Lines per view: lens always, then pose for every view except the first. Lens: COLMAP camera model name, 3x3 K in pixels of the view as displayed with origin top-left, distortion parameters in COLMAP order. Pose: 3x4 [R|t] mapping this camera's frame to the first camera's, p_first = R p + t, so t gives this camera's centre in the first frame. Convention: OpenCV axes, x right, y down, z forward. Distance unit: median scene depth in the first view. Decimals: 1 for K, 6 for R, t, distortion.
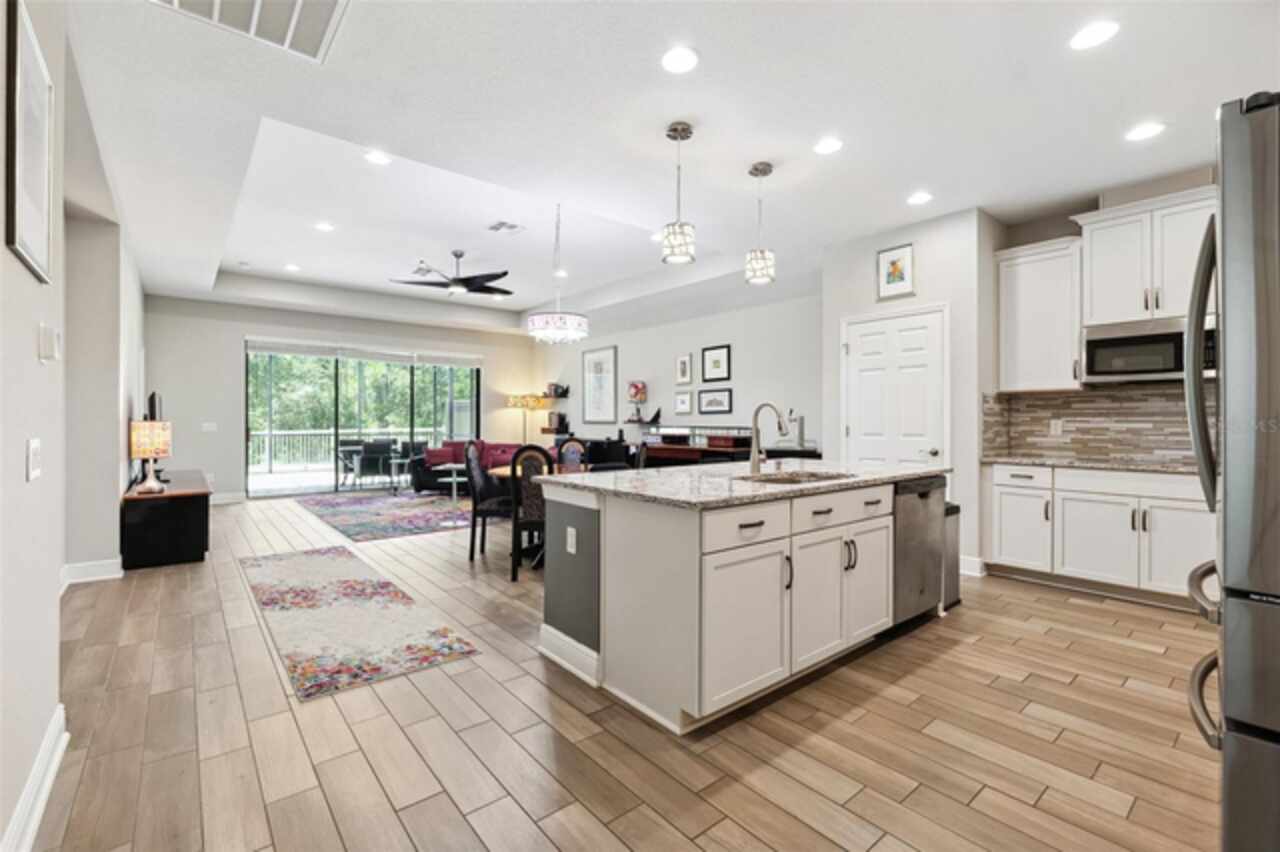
lens RADIAL K [[561.4, 0, 637.3], [0, 561.4, 418.5], [0, 0, 1]] dist [0.012392, 0.000087]
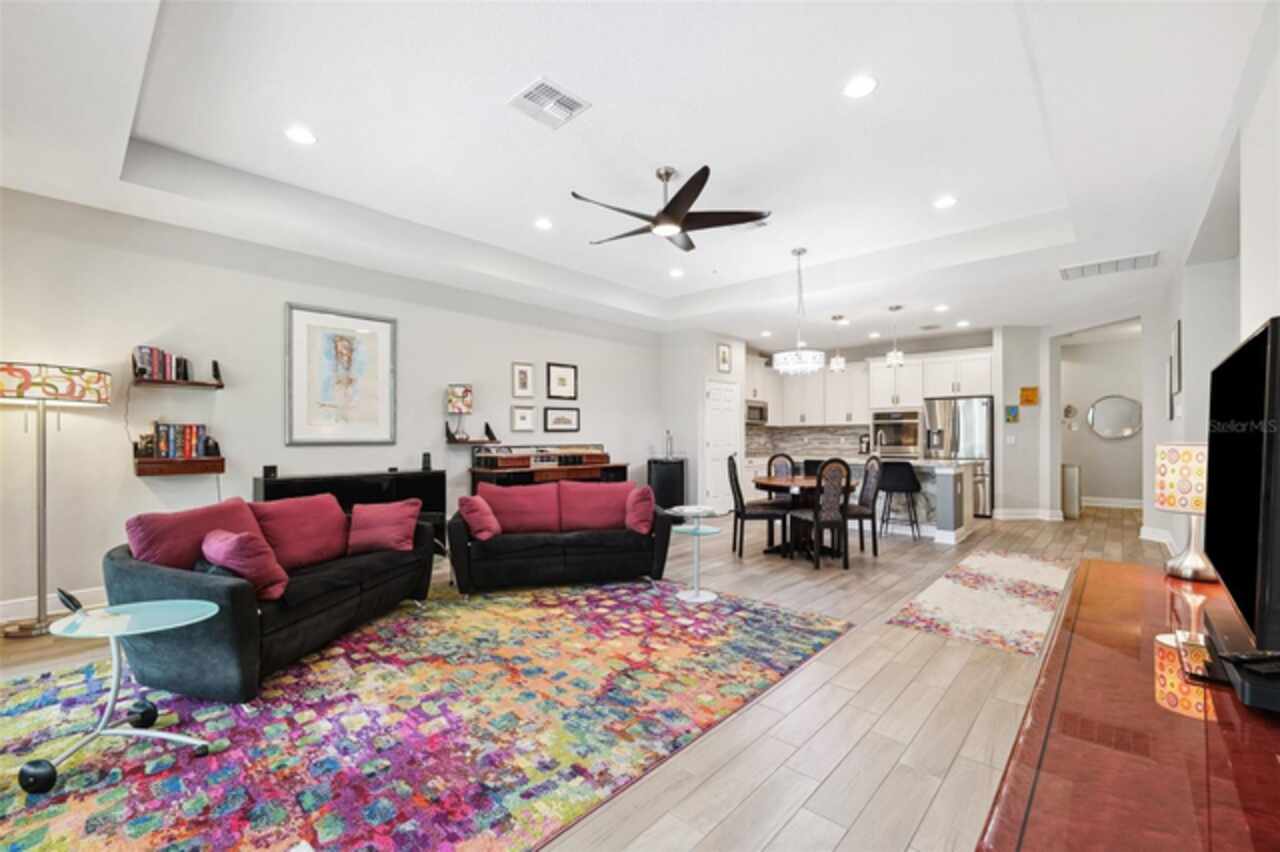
lens RADIAL K [[528.3, 0, 636.1], [0, 528.3, 438.4], [0, 0, 1]] dist [-0.006383, 0.000063]
pose [[-0.140267, -0.003614, 0.990107, -0.937338], [-0.001862, 0.999993, 0.003386, -0.000711], [-0.990112, -0.001369, -0.140273, 1.170078]]
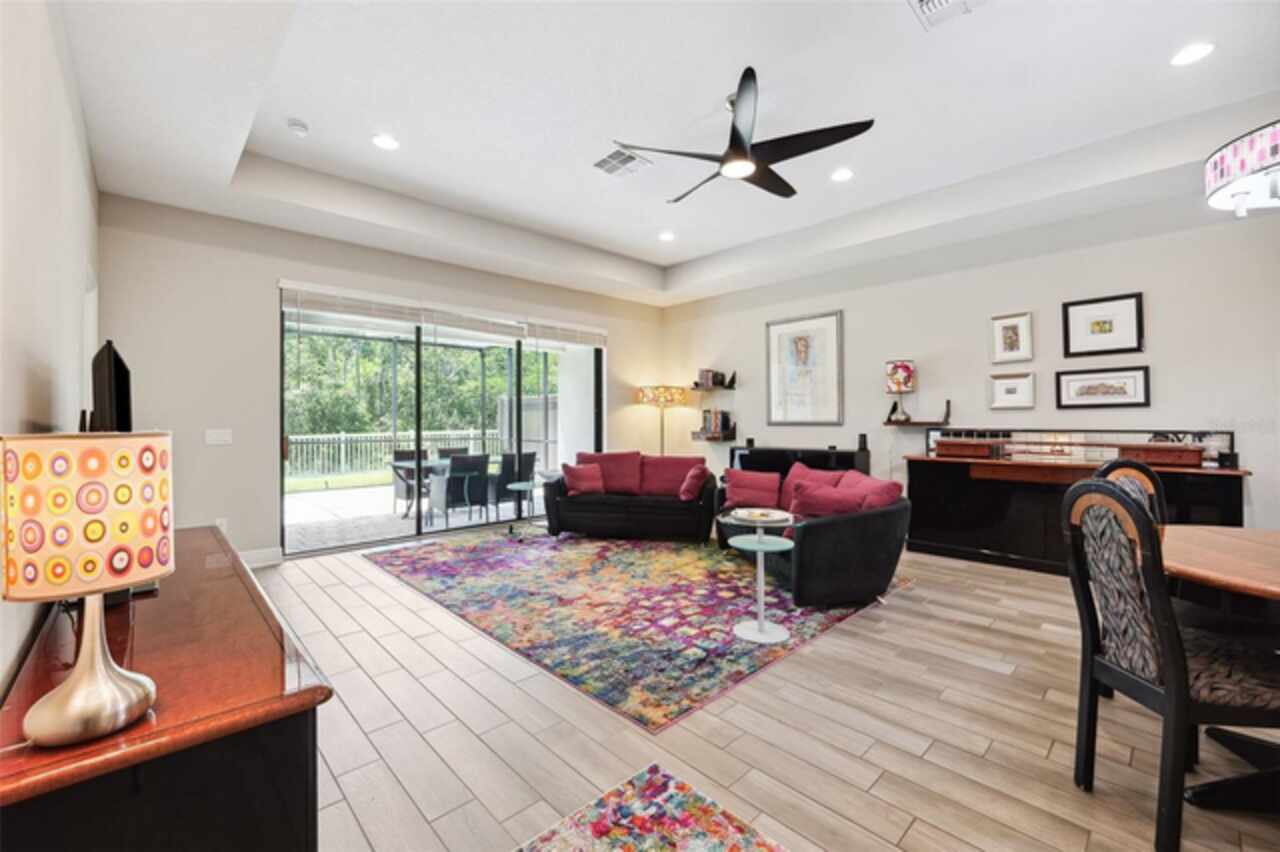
lens RADIAL K [[528.3, 0, 642.5], [0, 528.3, 414.6], [0, 0, 1]] dist [-0.006383, 0.000063]
pose [[0.997234, -0.004704, 0.074179, -0.464497], [0.005331, 0.999952, -0.008258, -0.000058], [-0.074136, 0.008631, 0.997211, 0.550478]]
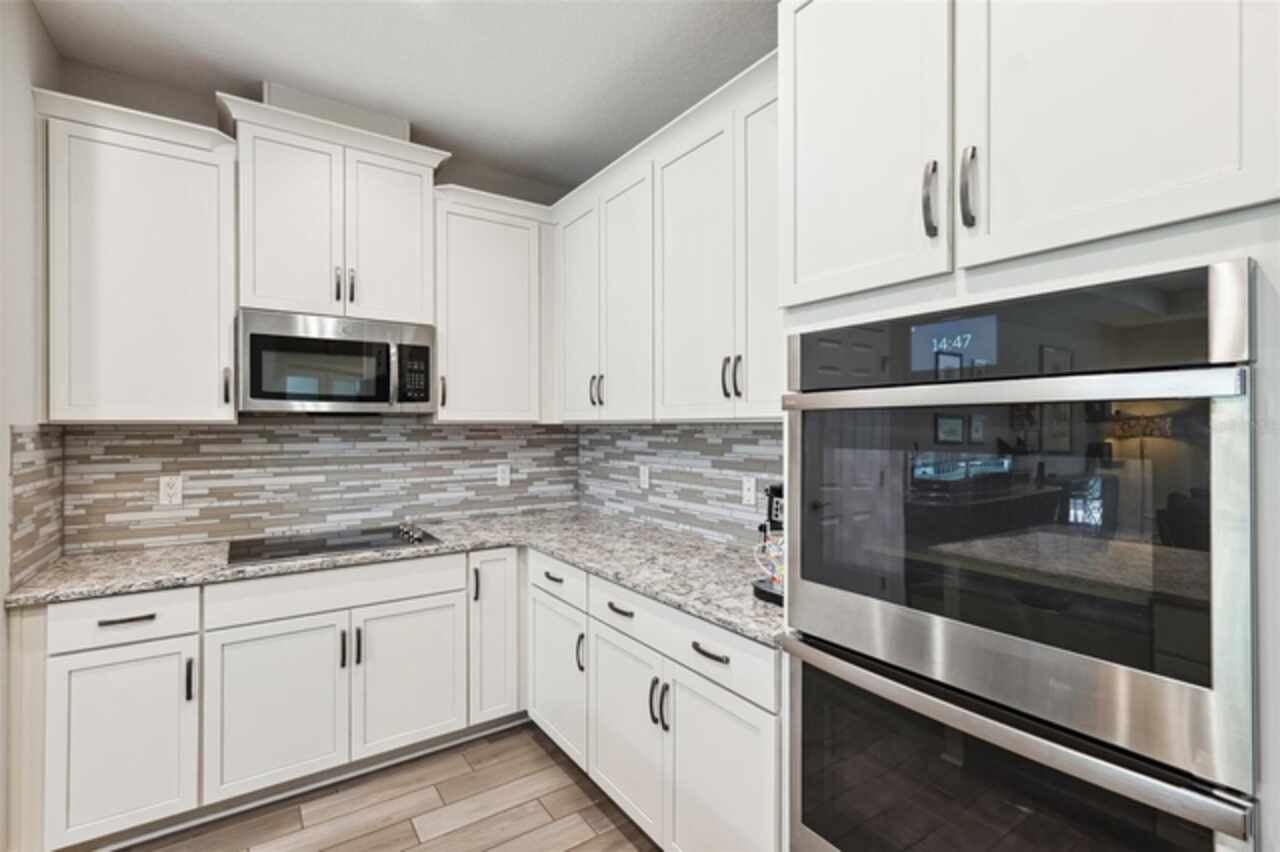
lens RADIAL K [[572.4, 0, 641.4], [0, 572.4, 424.7], [0, 0, 1]] dist [0.003476, -0.000335]
pose [[0.084724, -0.002713, 0.996401, 0.176365], [-0.003116, 0.999991, 0.002988, -0.034068], [-0.996400, -0.003358, 0.084715, 0.368986]]
